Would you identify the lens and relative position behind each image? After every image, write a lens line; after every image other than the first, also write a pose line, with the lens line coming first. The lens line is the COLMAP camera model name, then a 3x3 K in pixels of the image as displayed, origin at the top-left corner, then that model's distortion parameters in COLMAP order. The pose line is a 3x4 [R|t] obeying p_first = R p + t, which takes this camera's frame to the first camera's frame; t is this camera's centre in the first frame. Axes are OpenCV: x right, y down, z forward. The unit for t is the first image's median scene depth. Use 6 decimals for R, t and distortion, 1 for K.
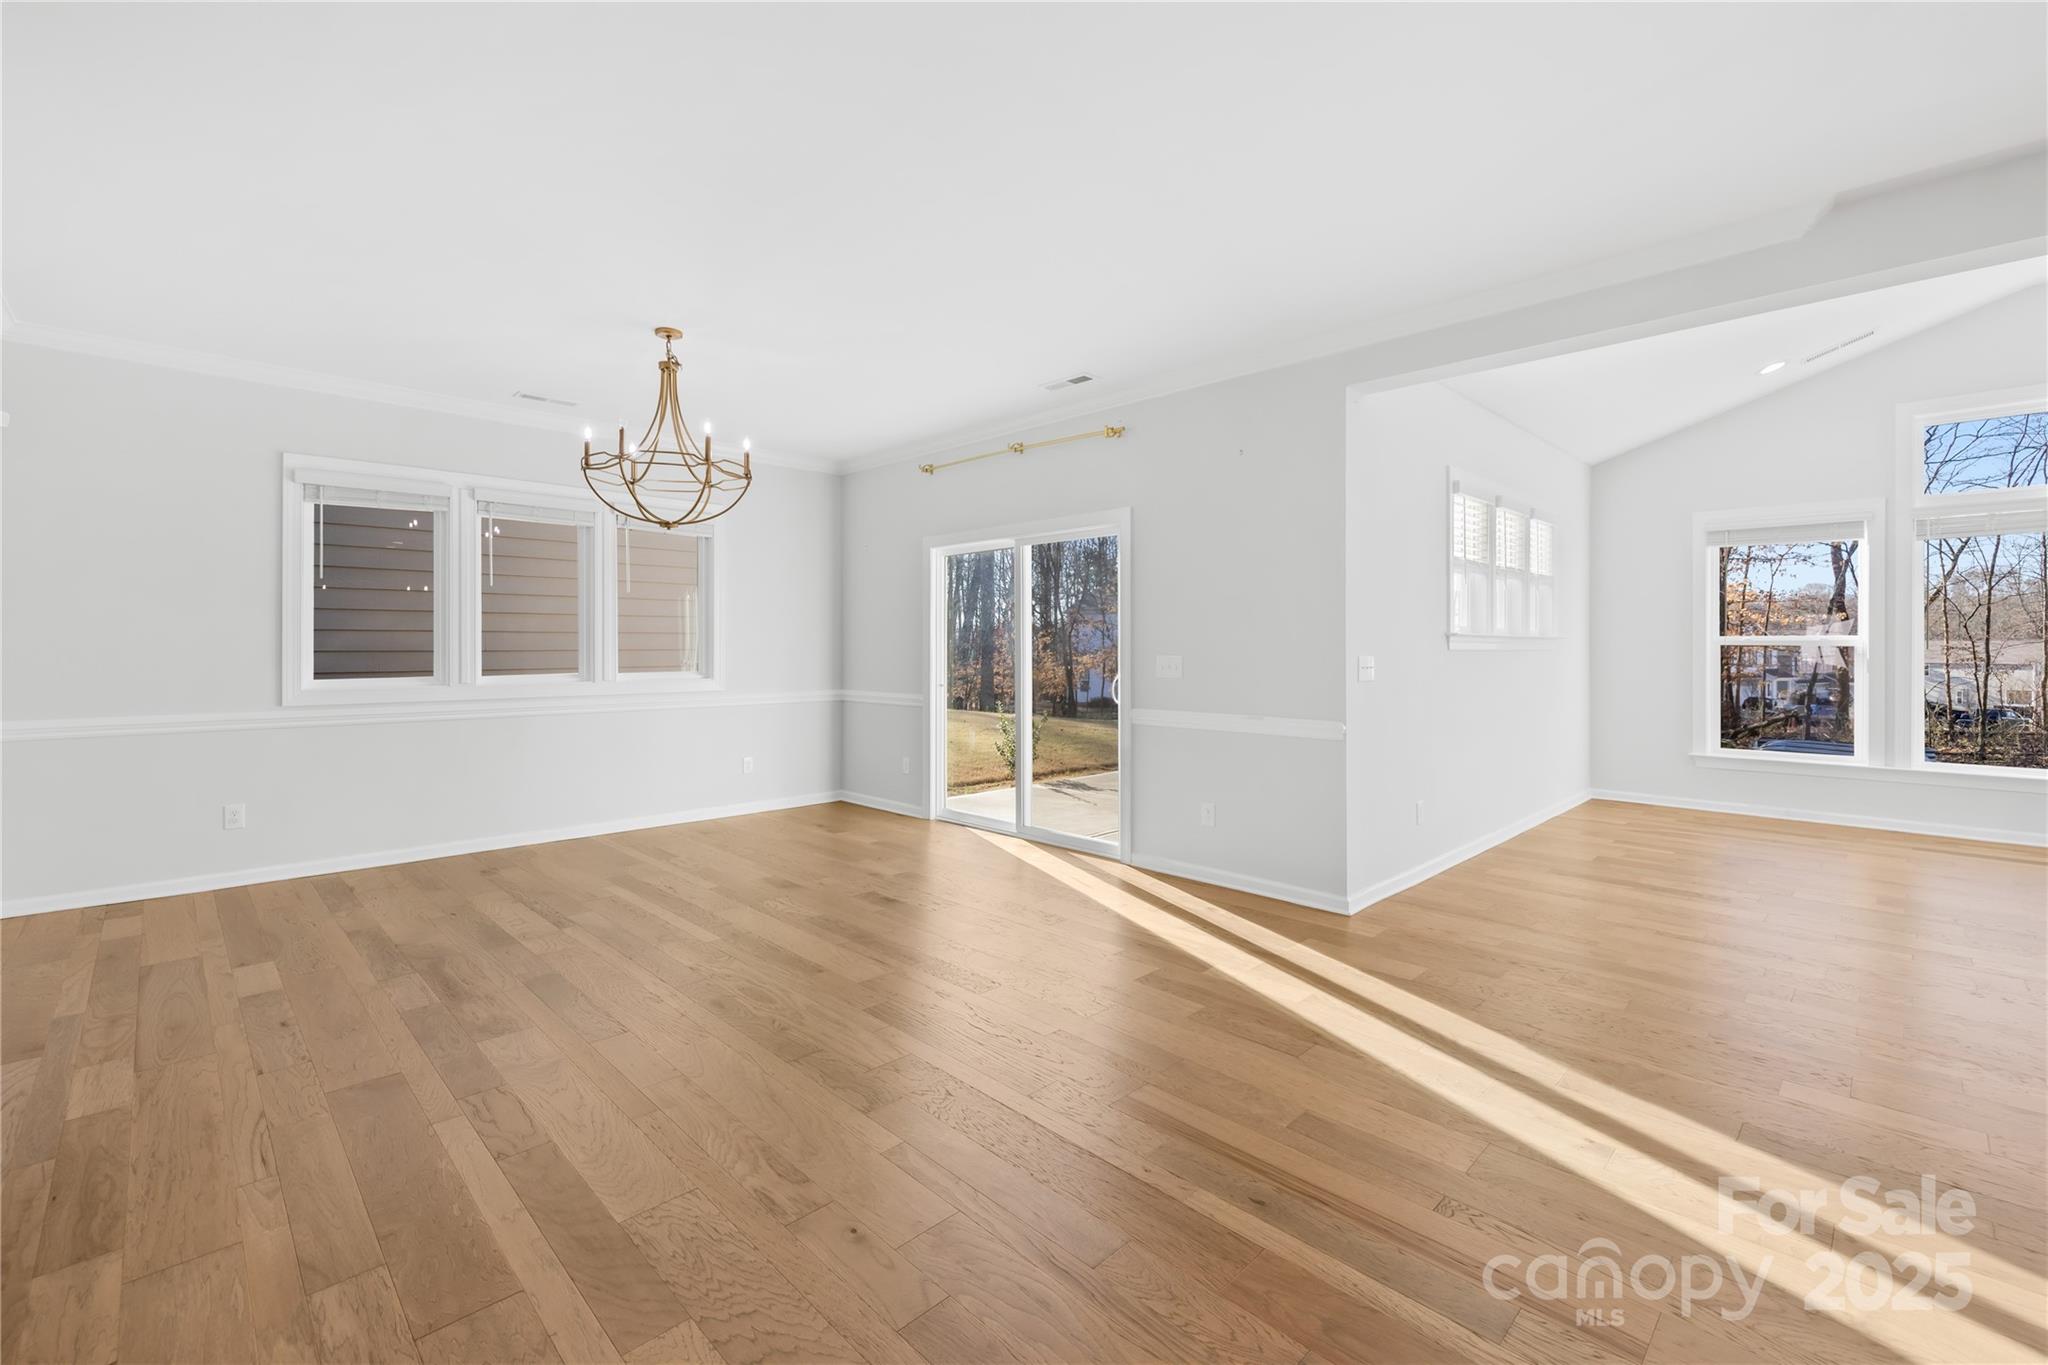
lens RADIAL K [[865.2, 0, 1018.5], [0, 865.2, 649.1], [0, 0, 1]] dist [0.000976, 0.000422]
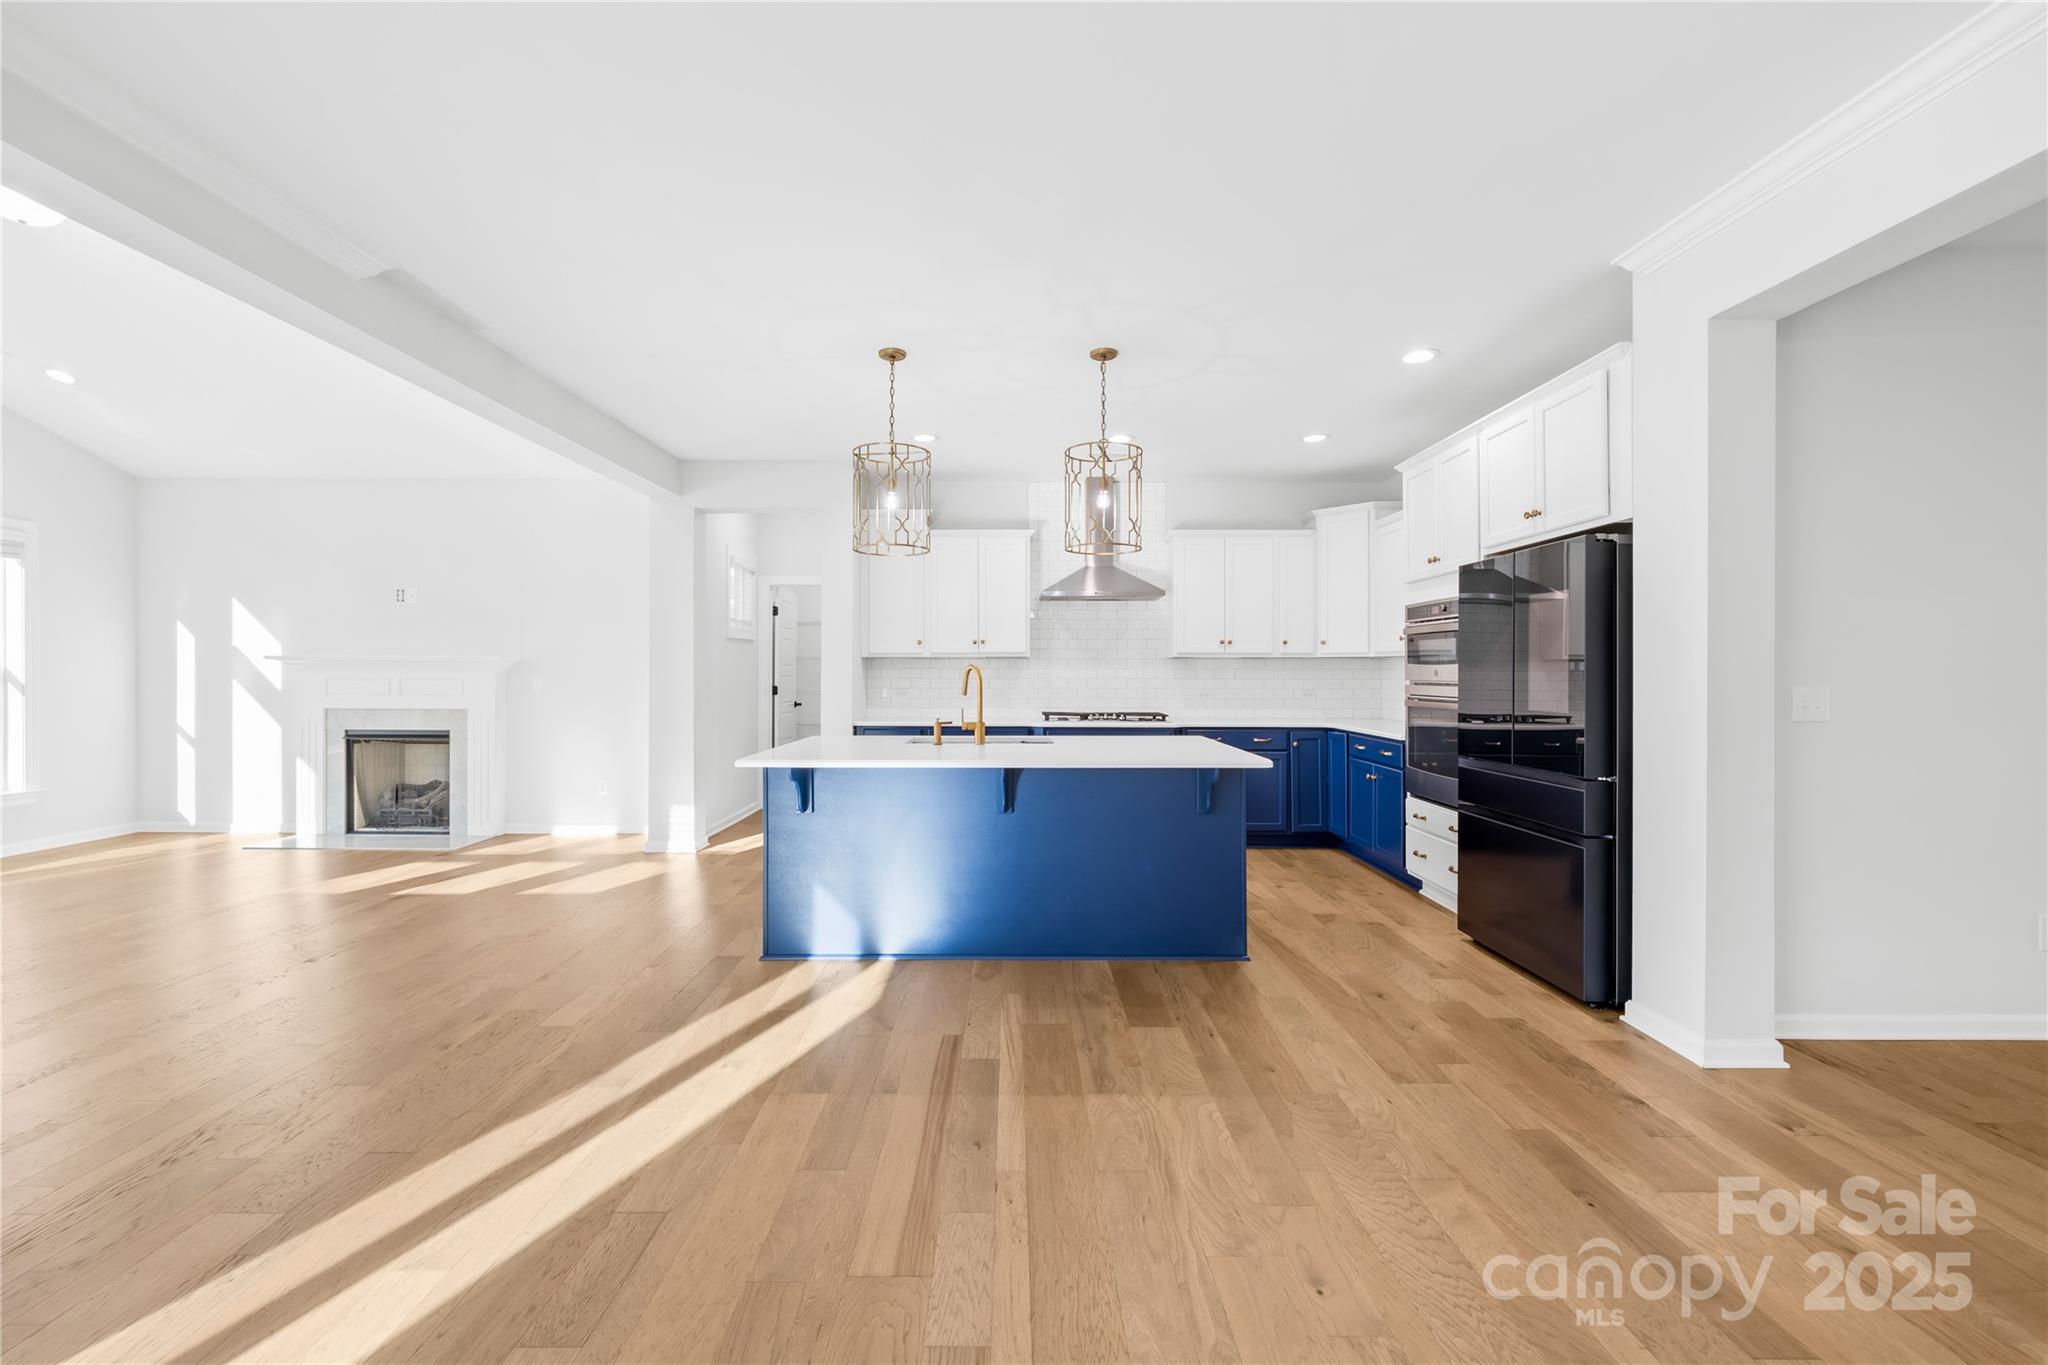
lens RADIAL K [[865.2, 0, 1016.1], [0, 865.2, 668.8], [0, 0, 1]] dist [0.000976, 0.000422]
pose [[-0.711431, -0.000653, 0.702755, -0.219460], [-0.001458, 0.999999, -0.000547, -0.004069], [-0.702754, -0.001414, -0.711432, 0.675193]]
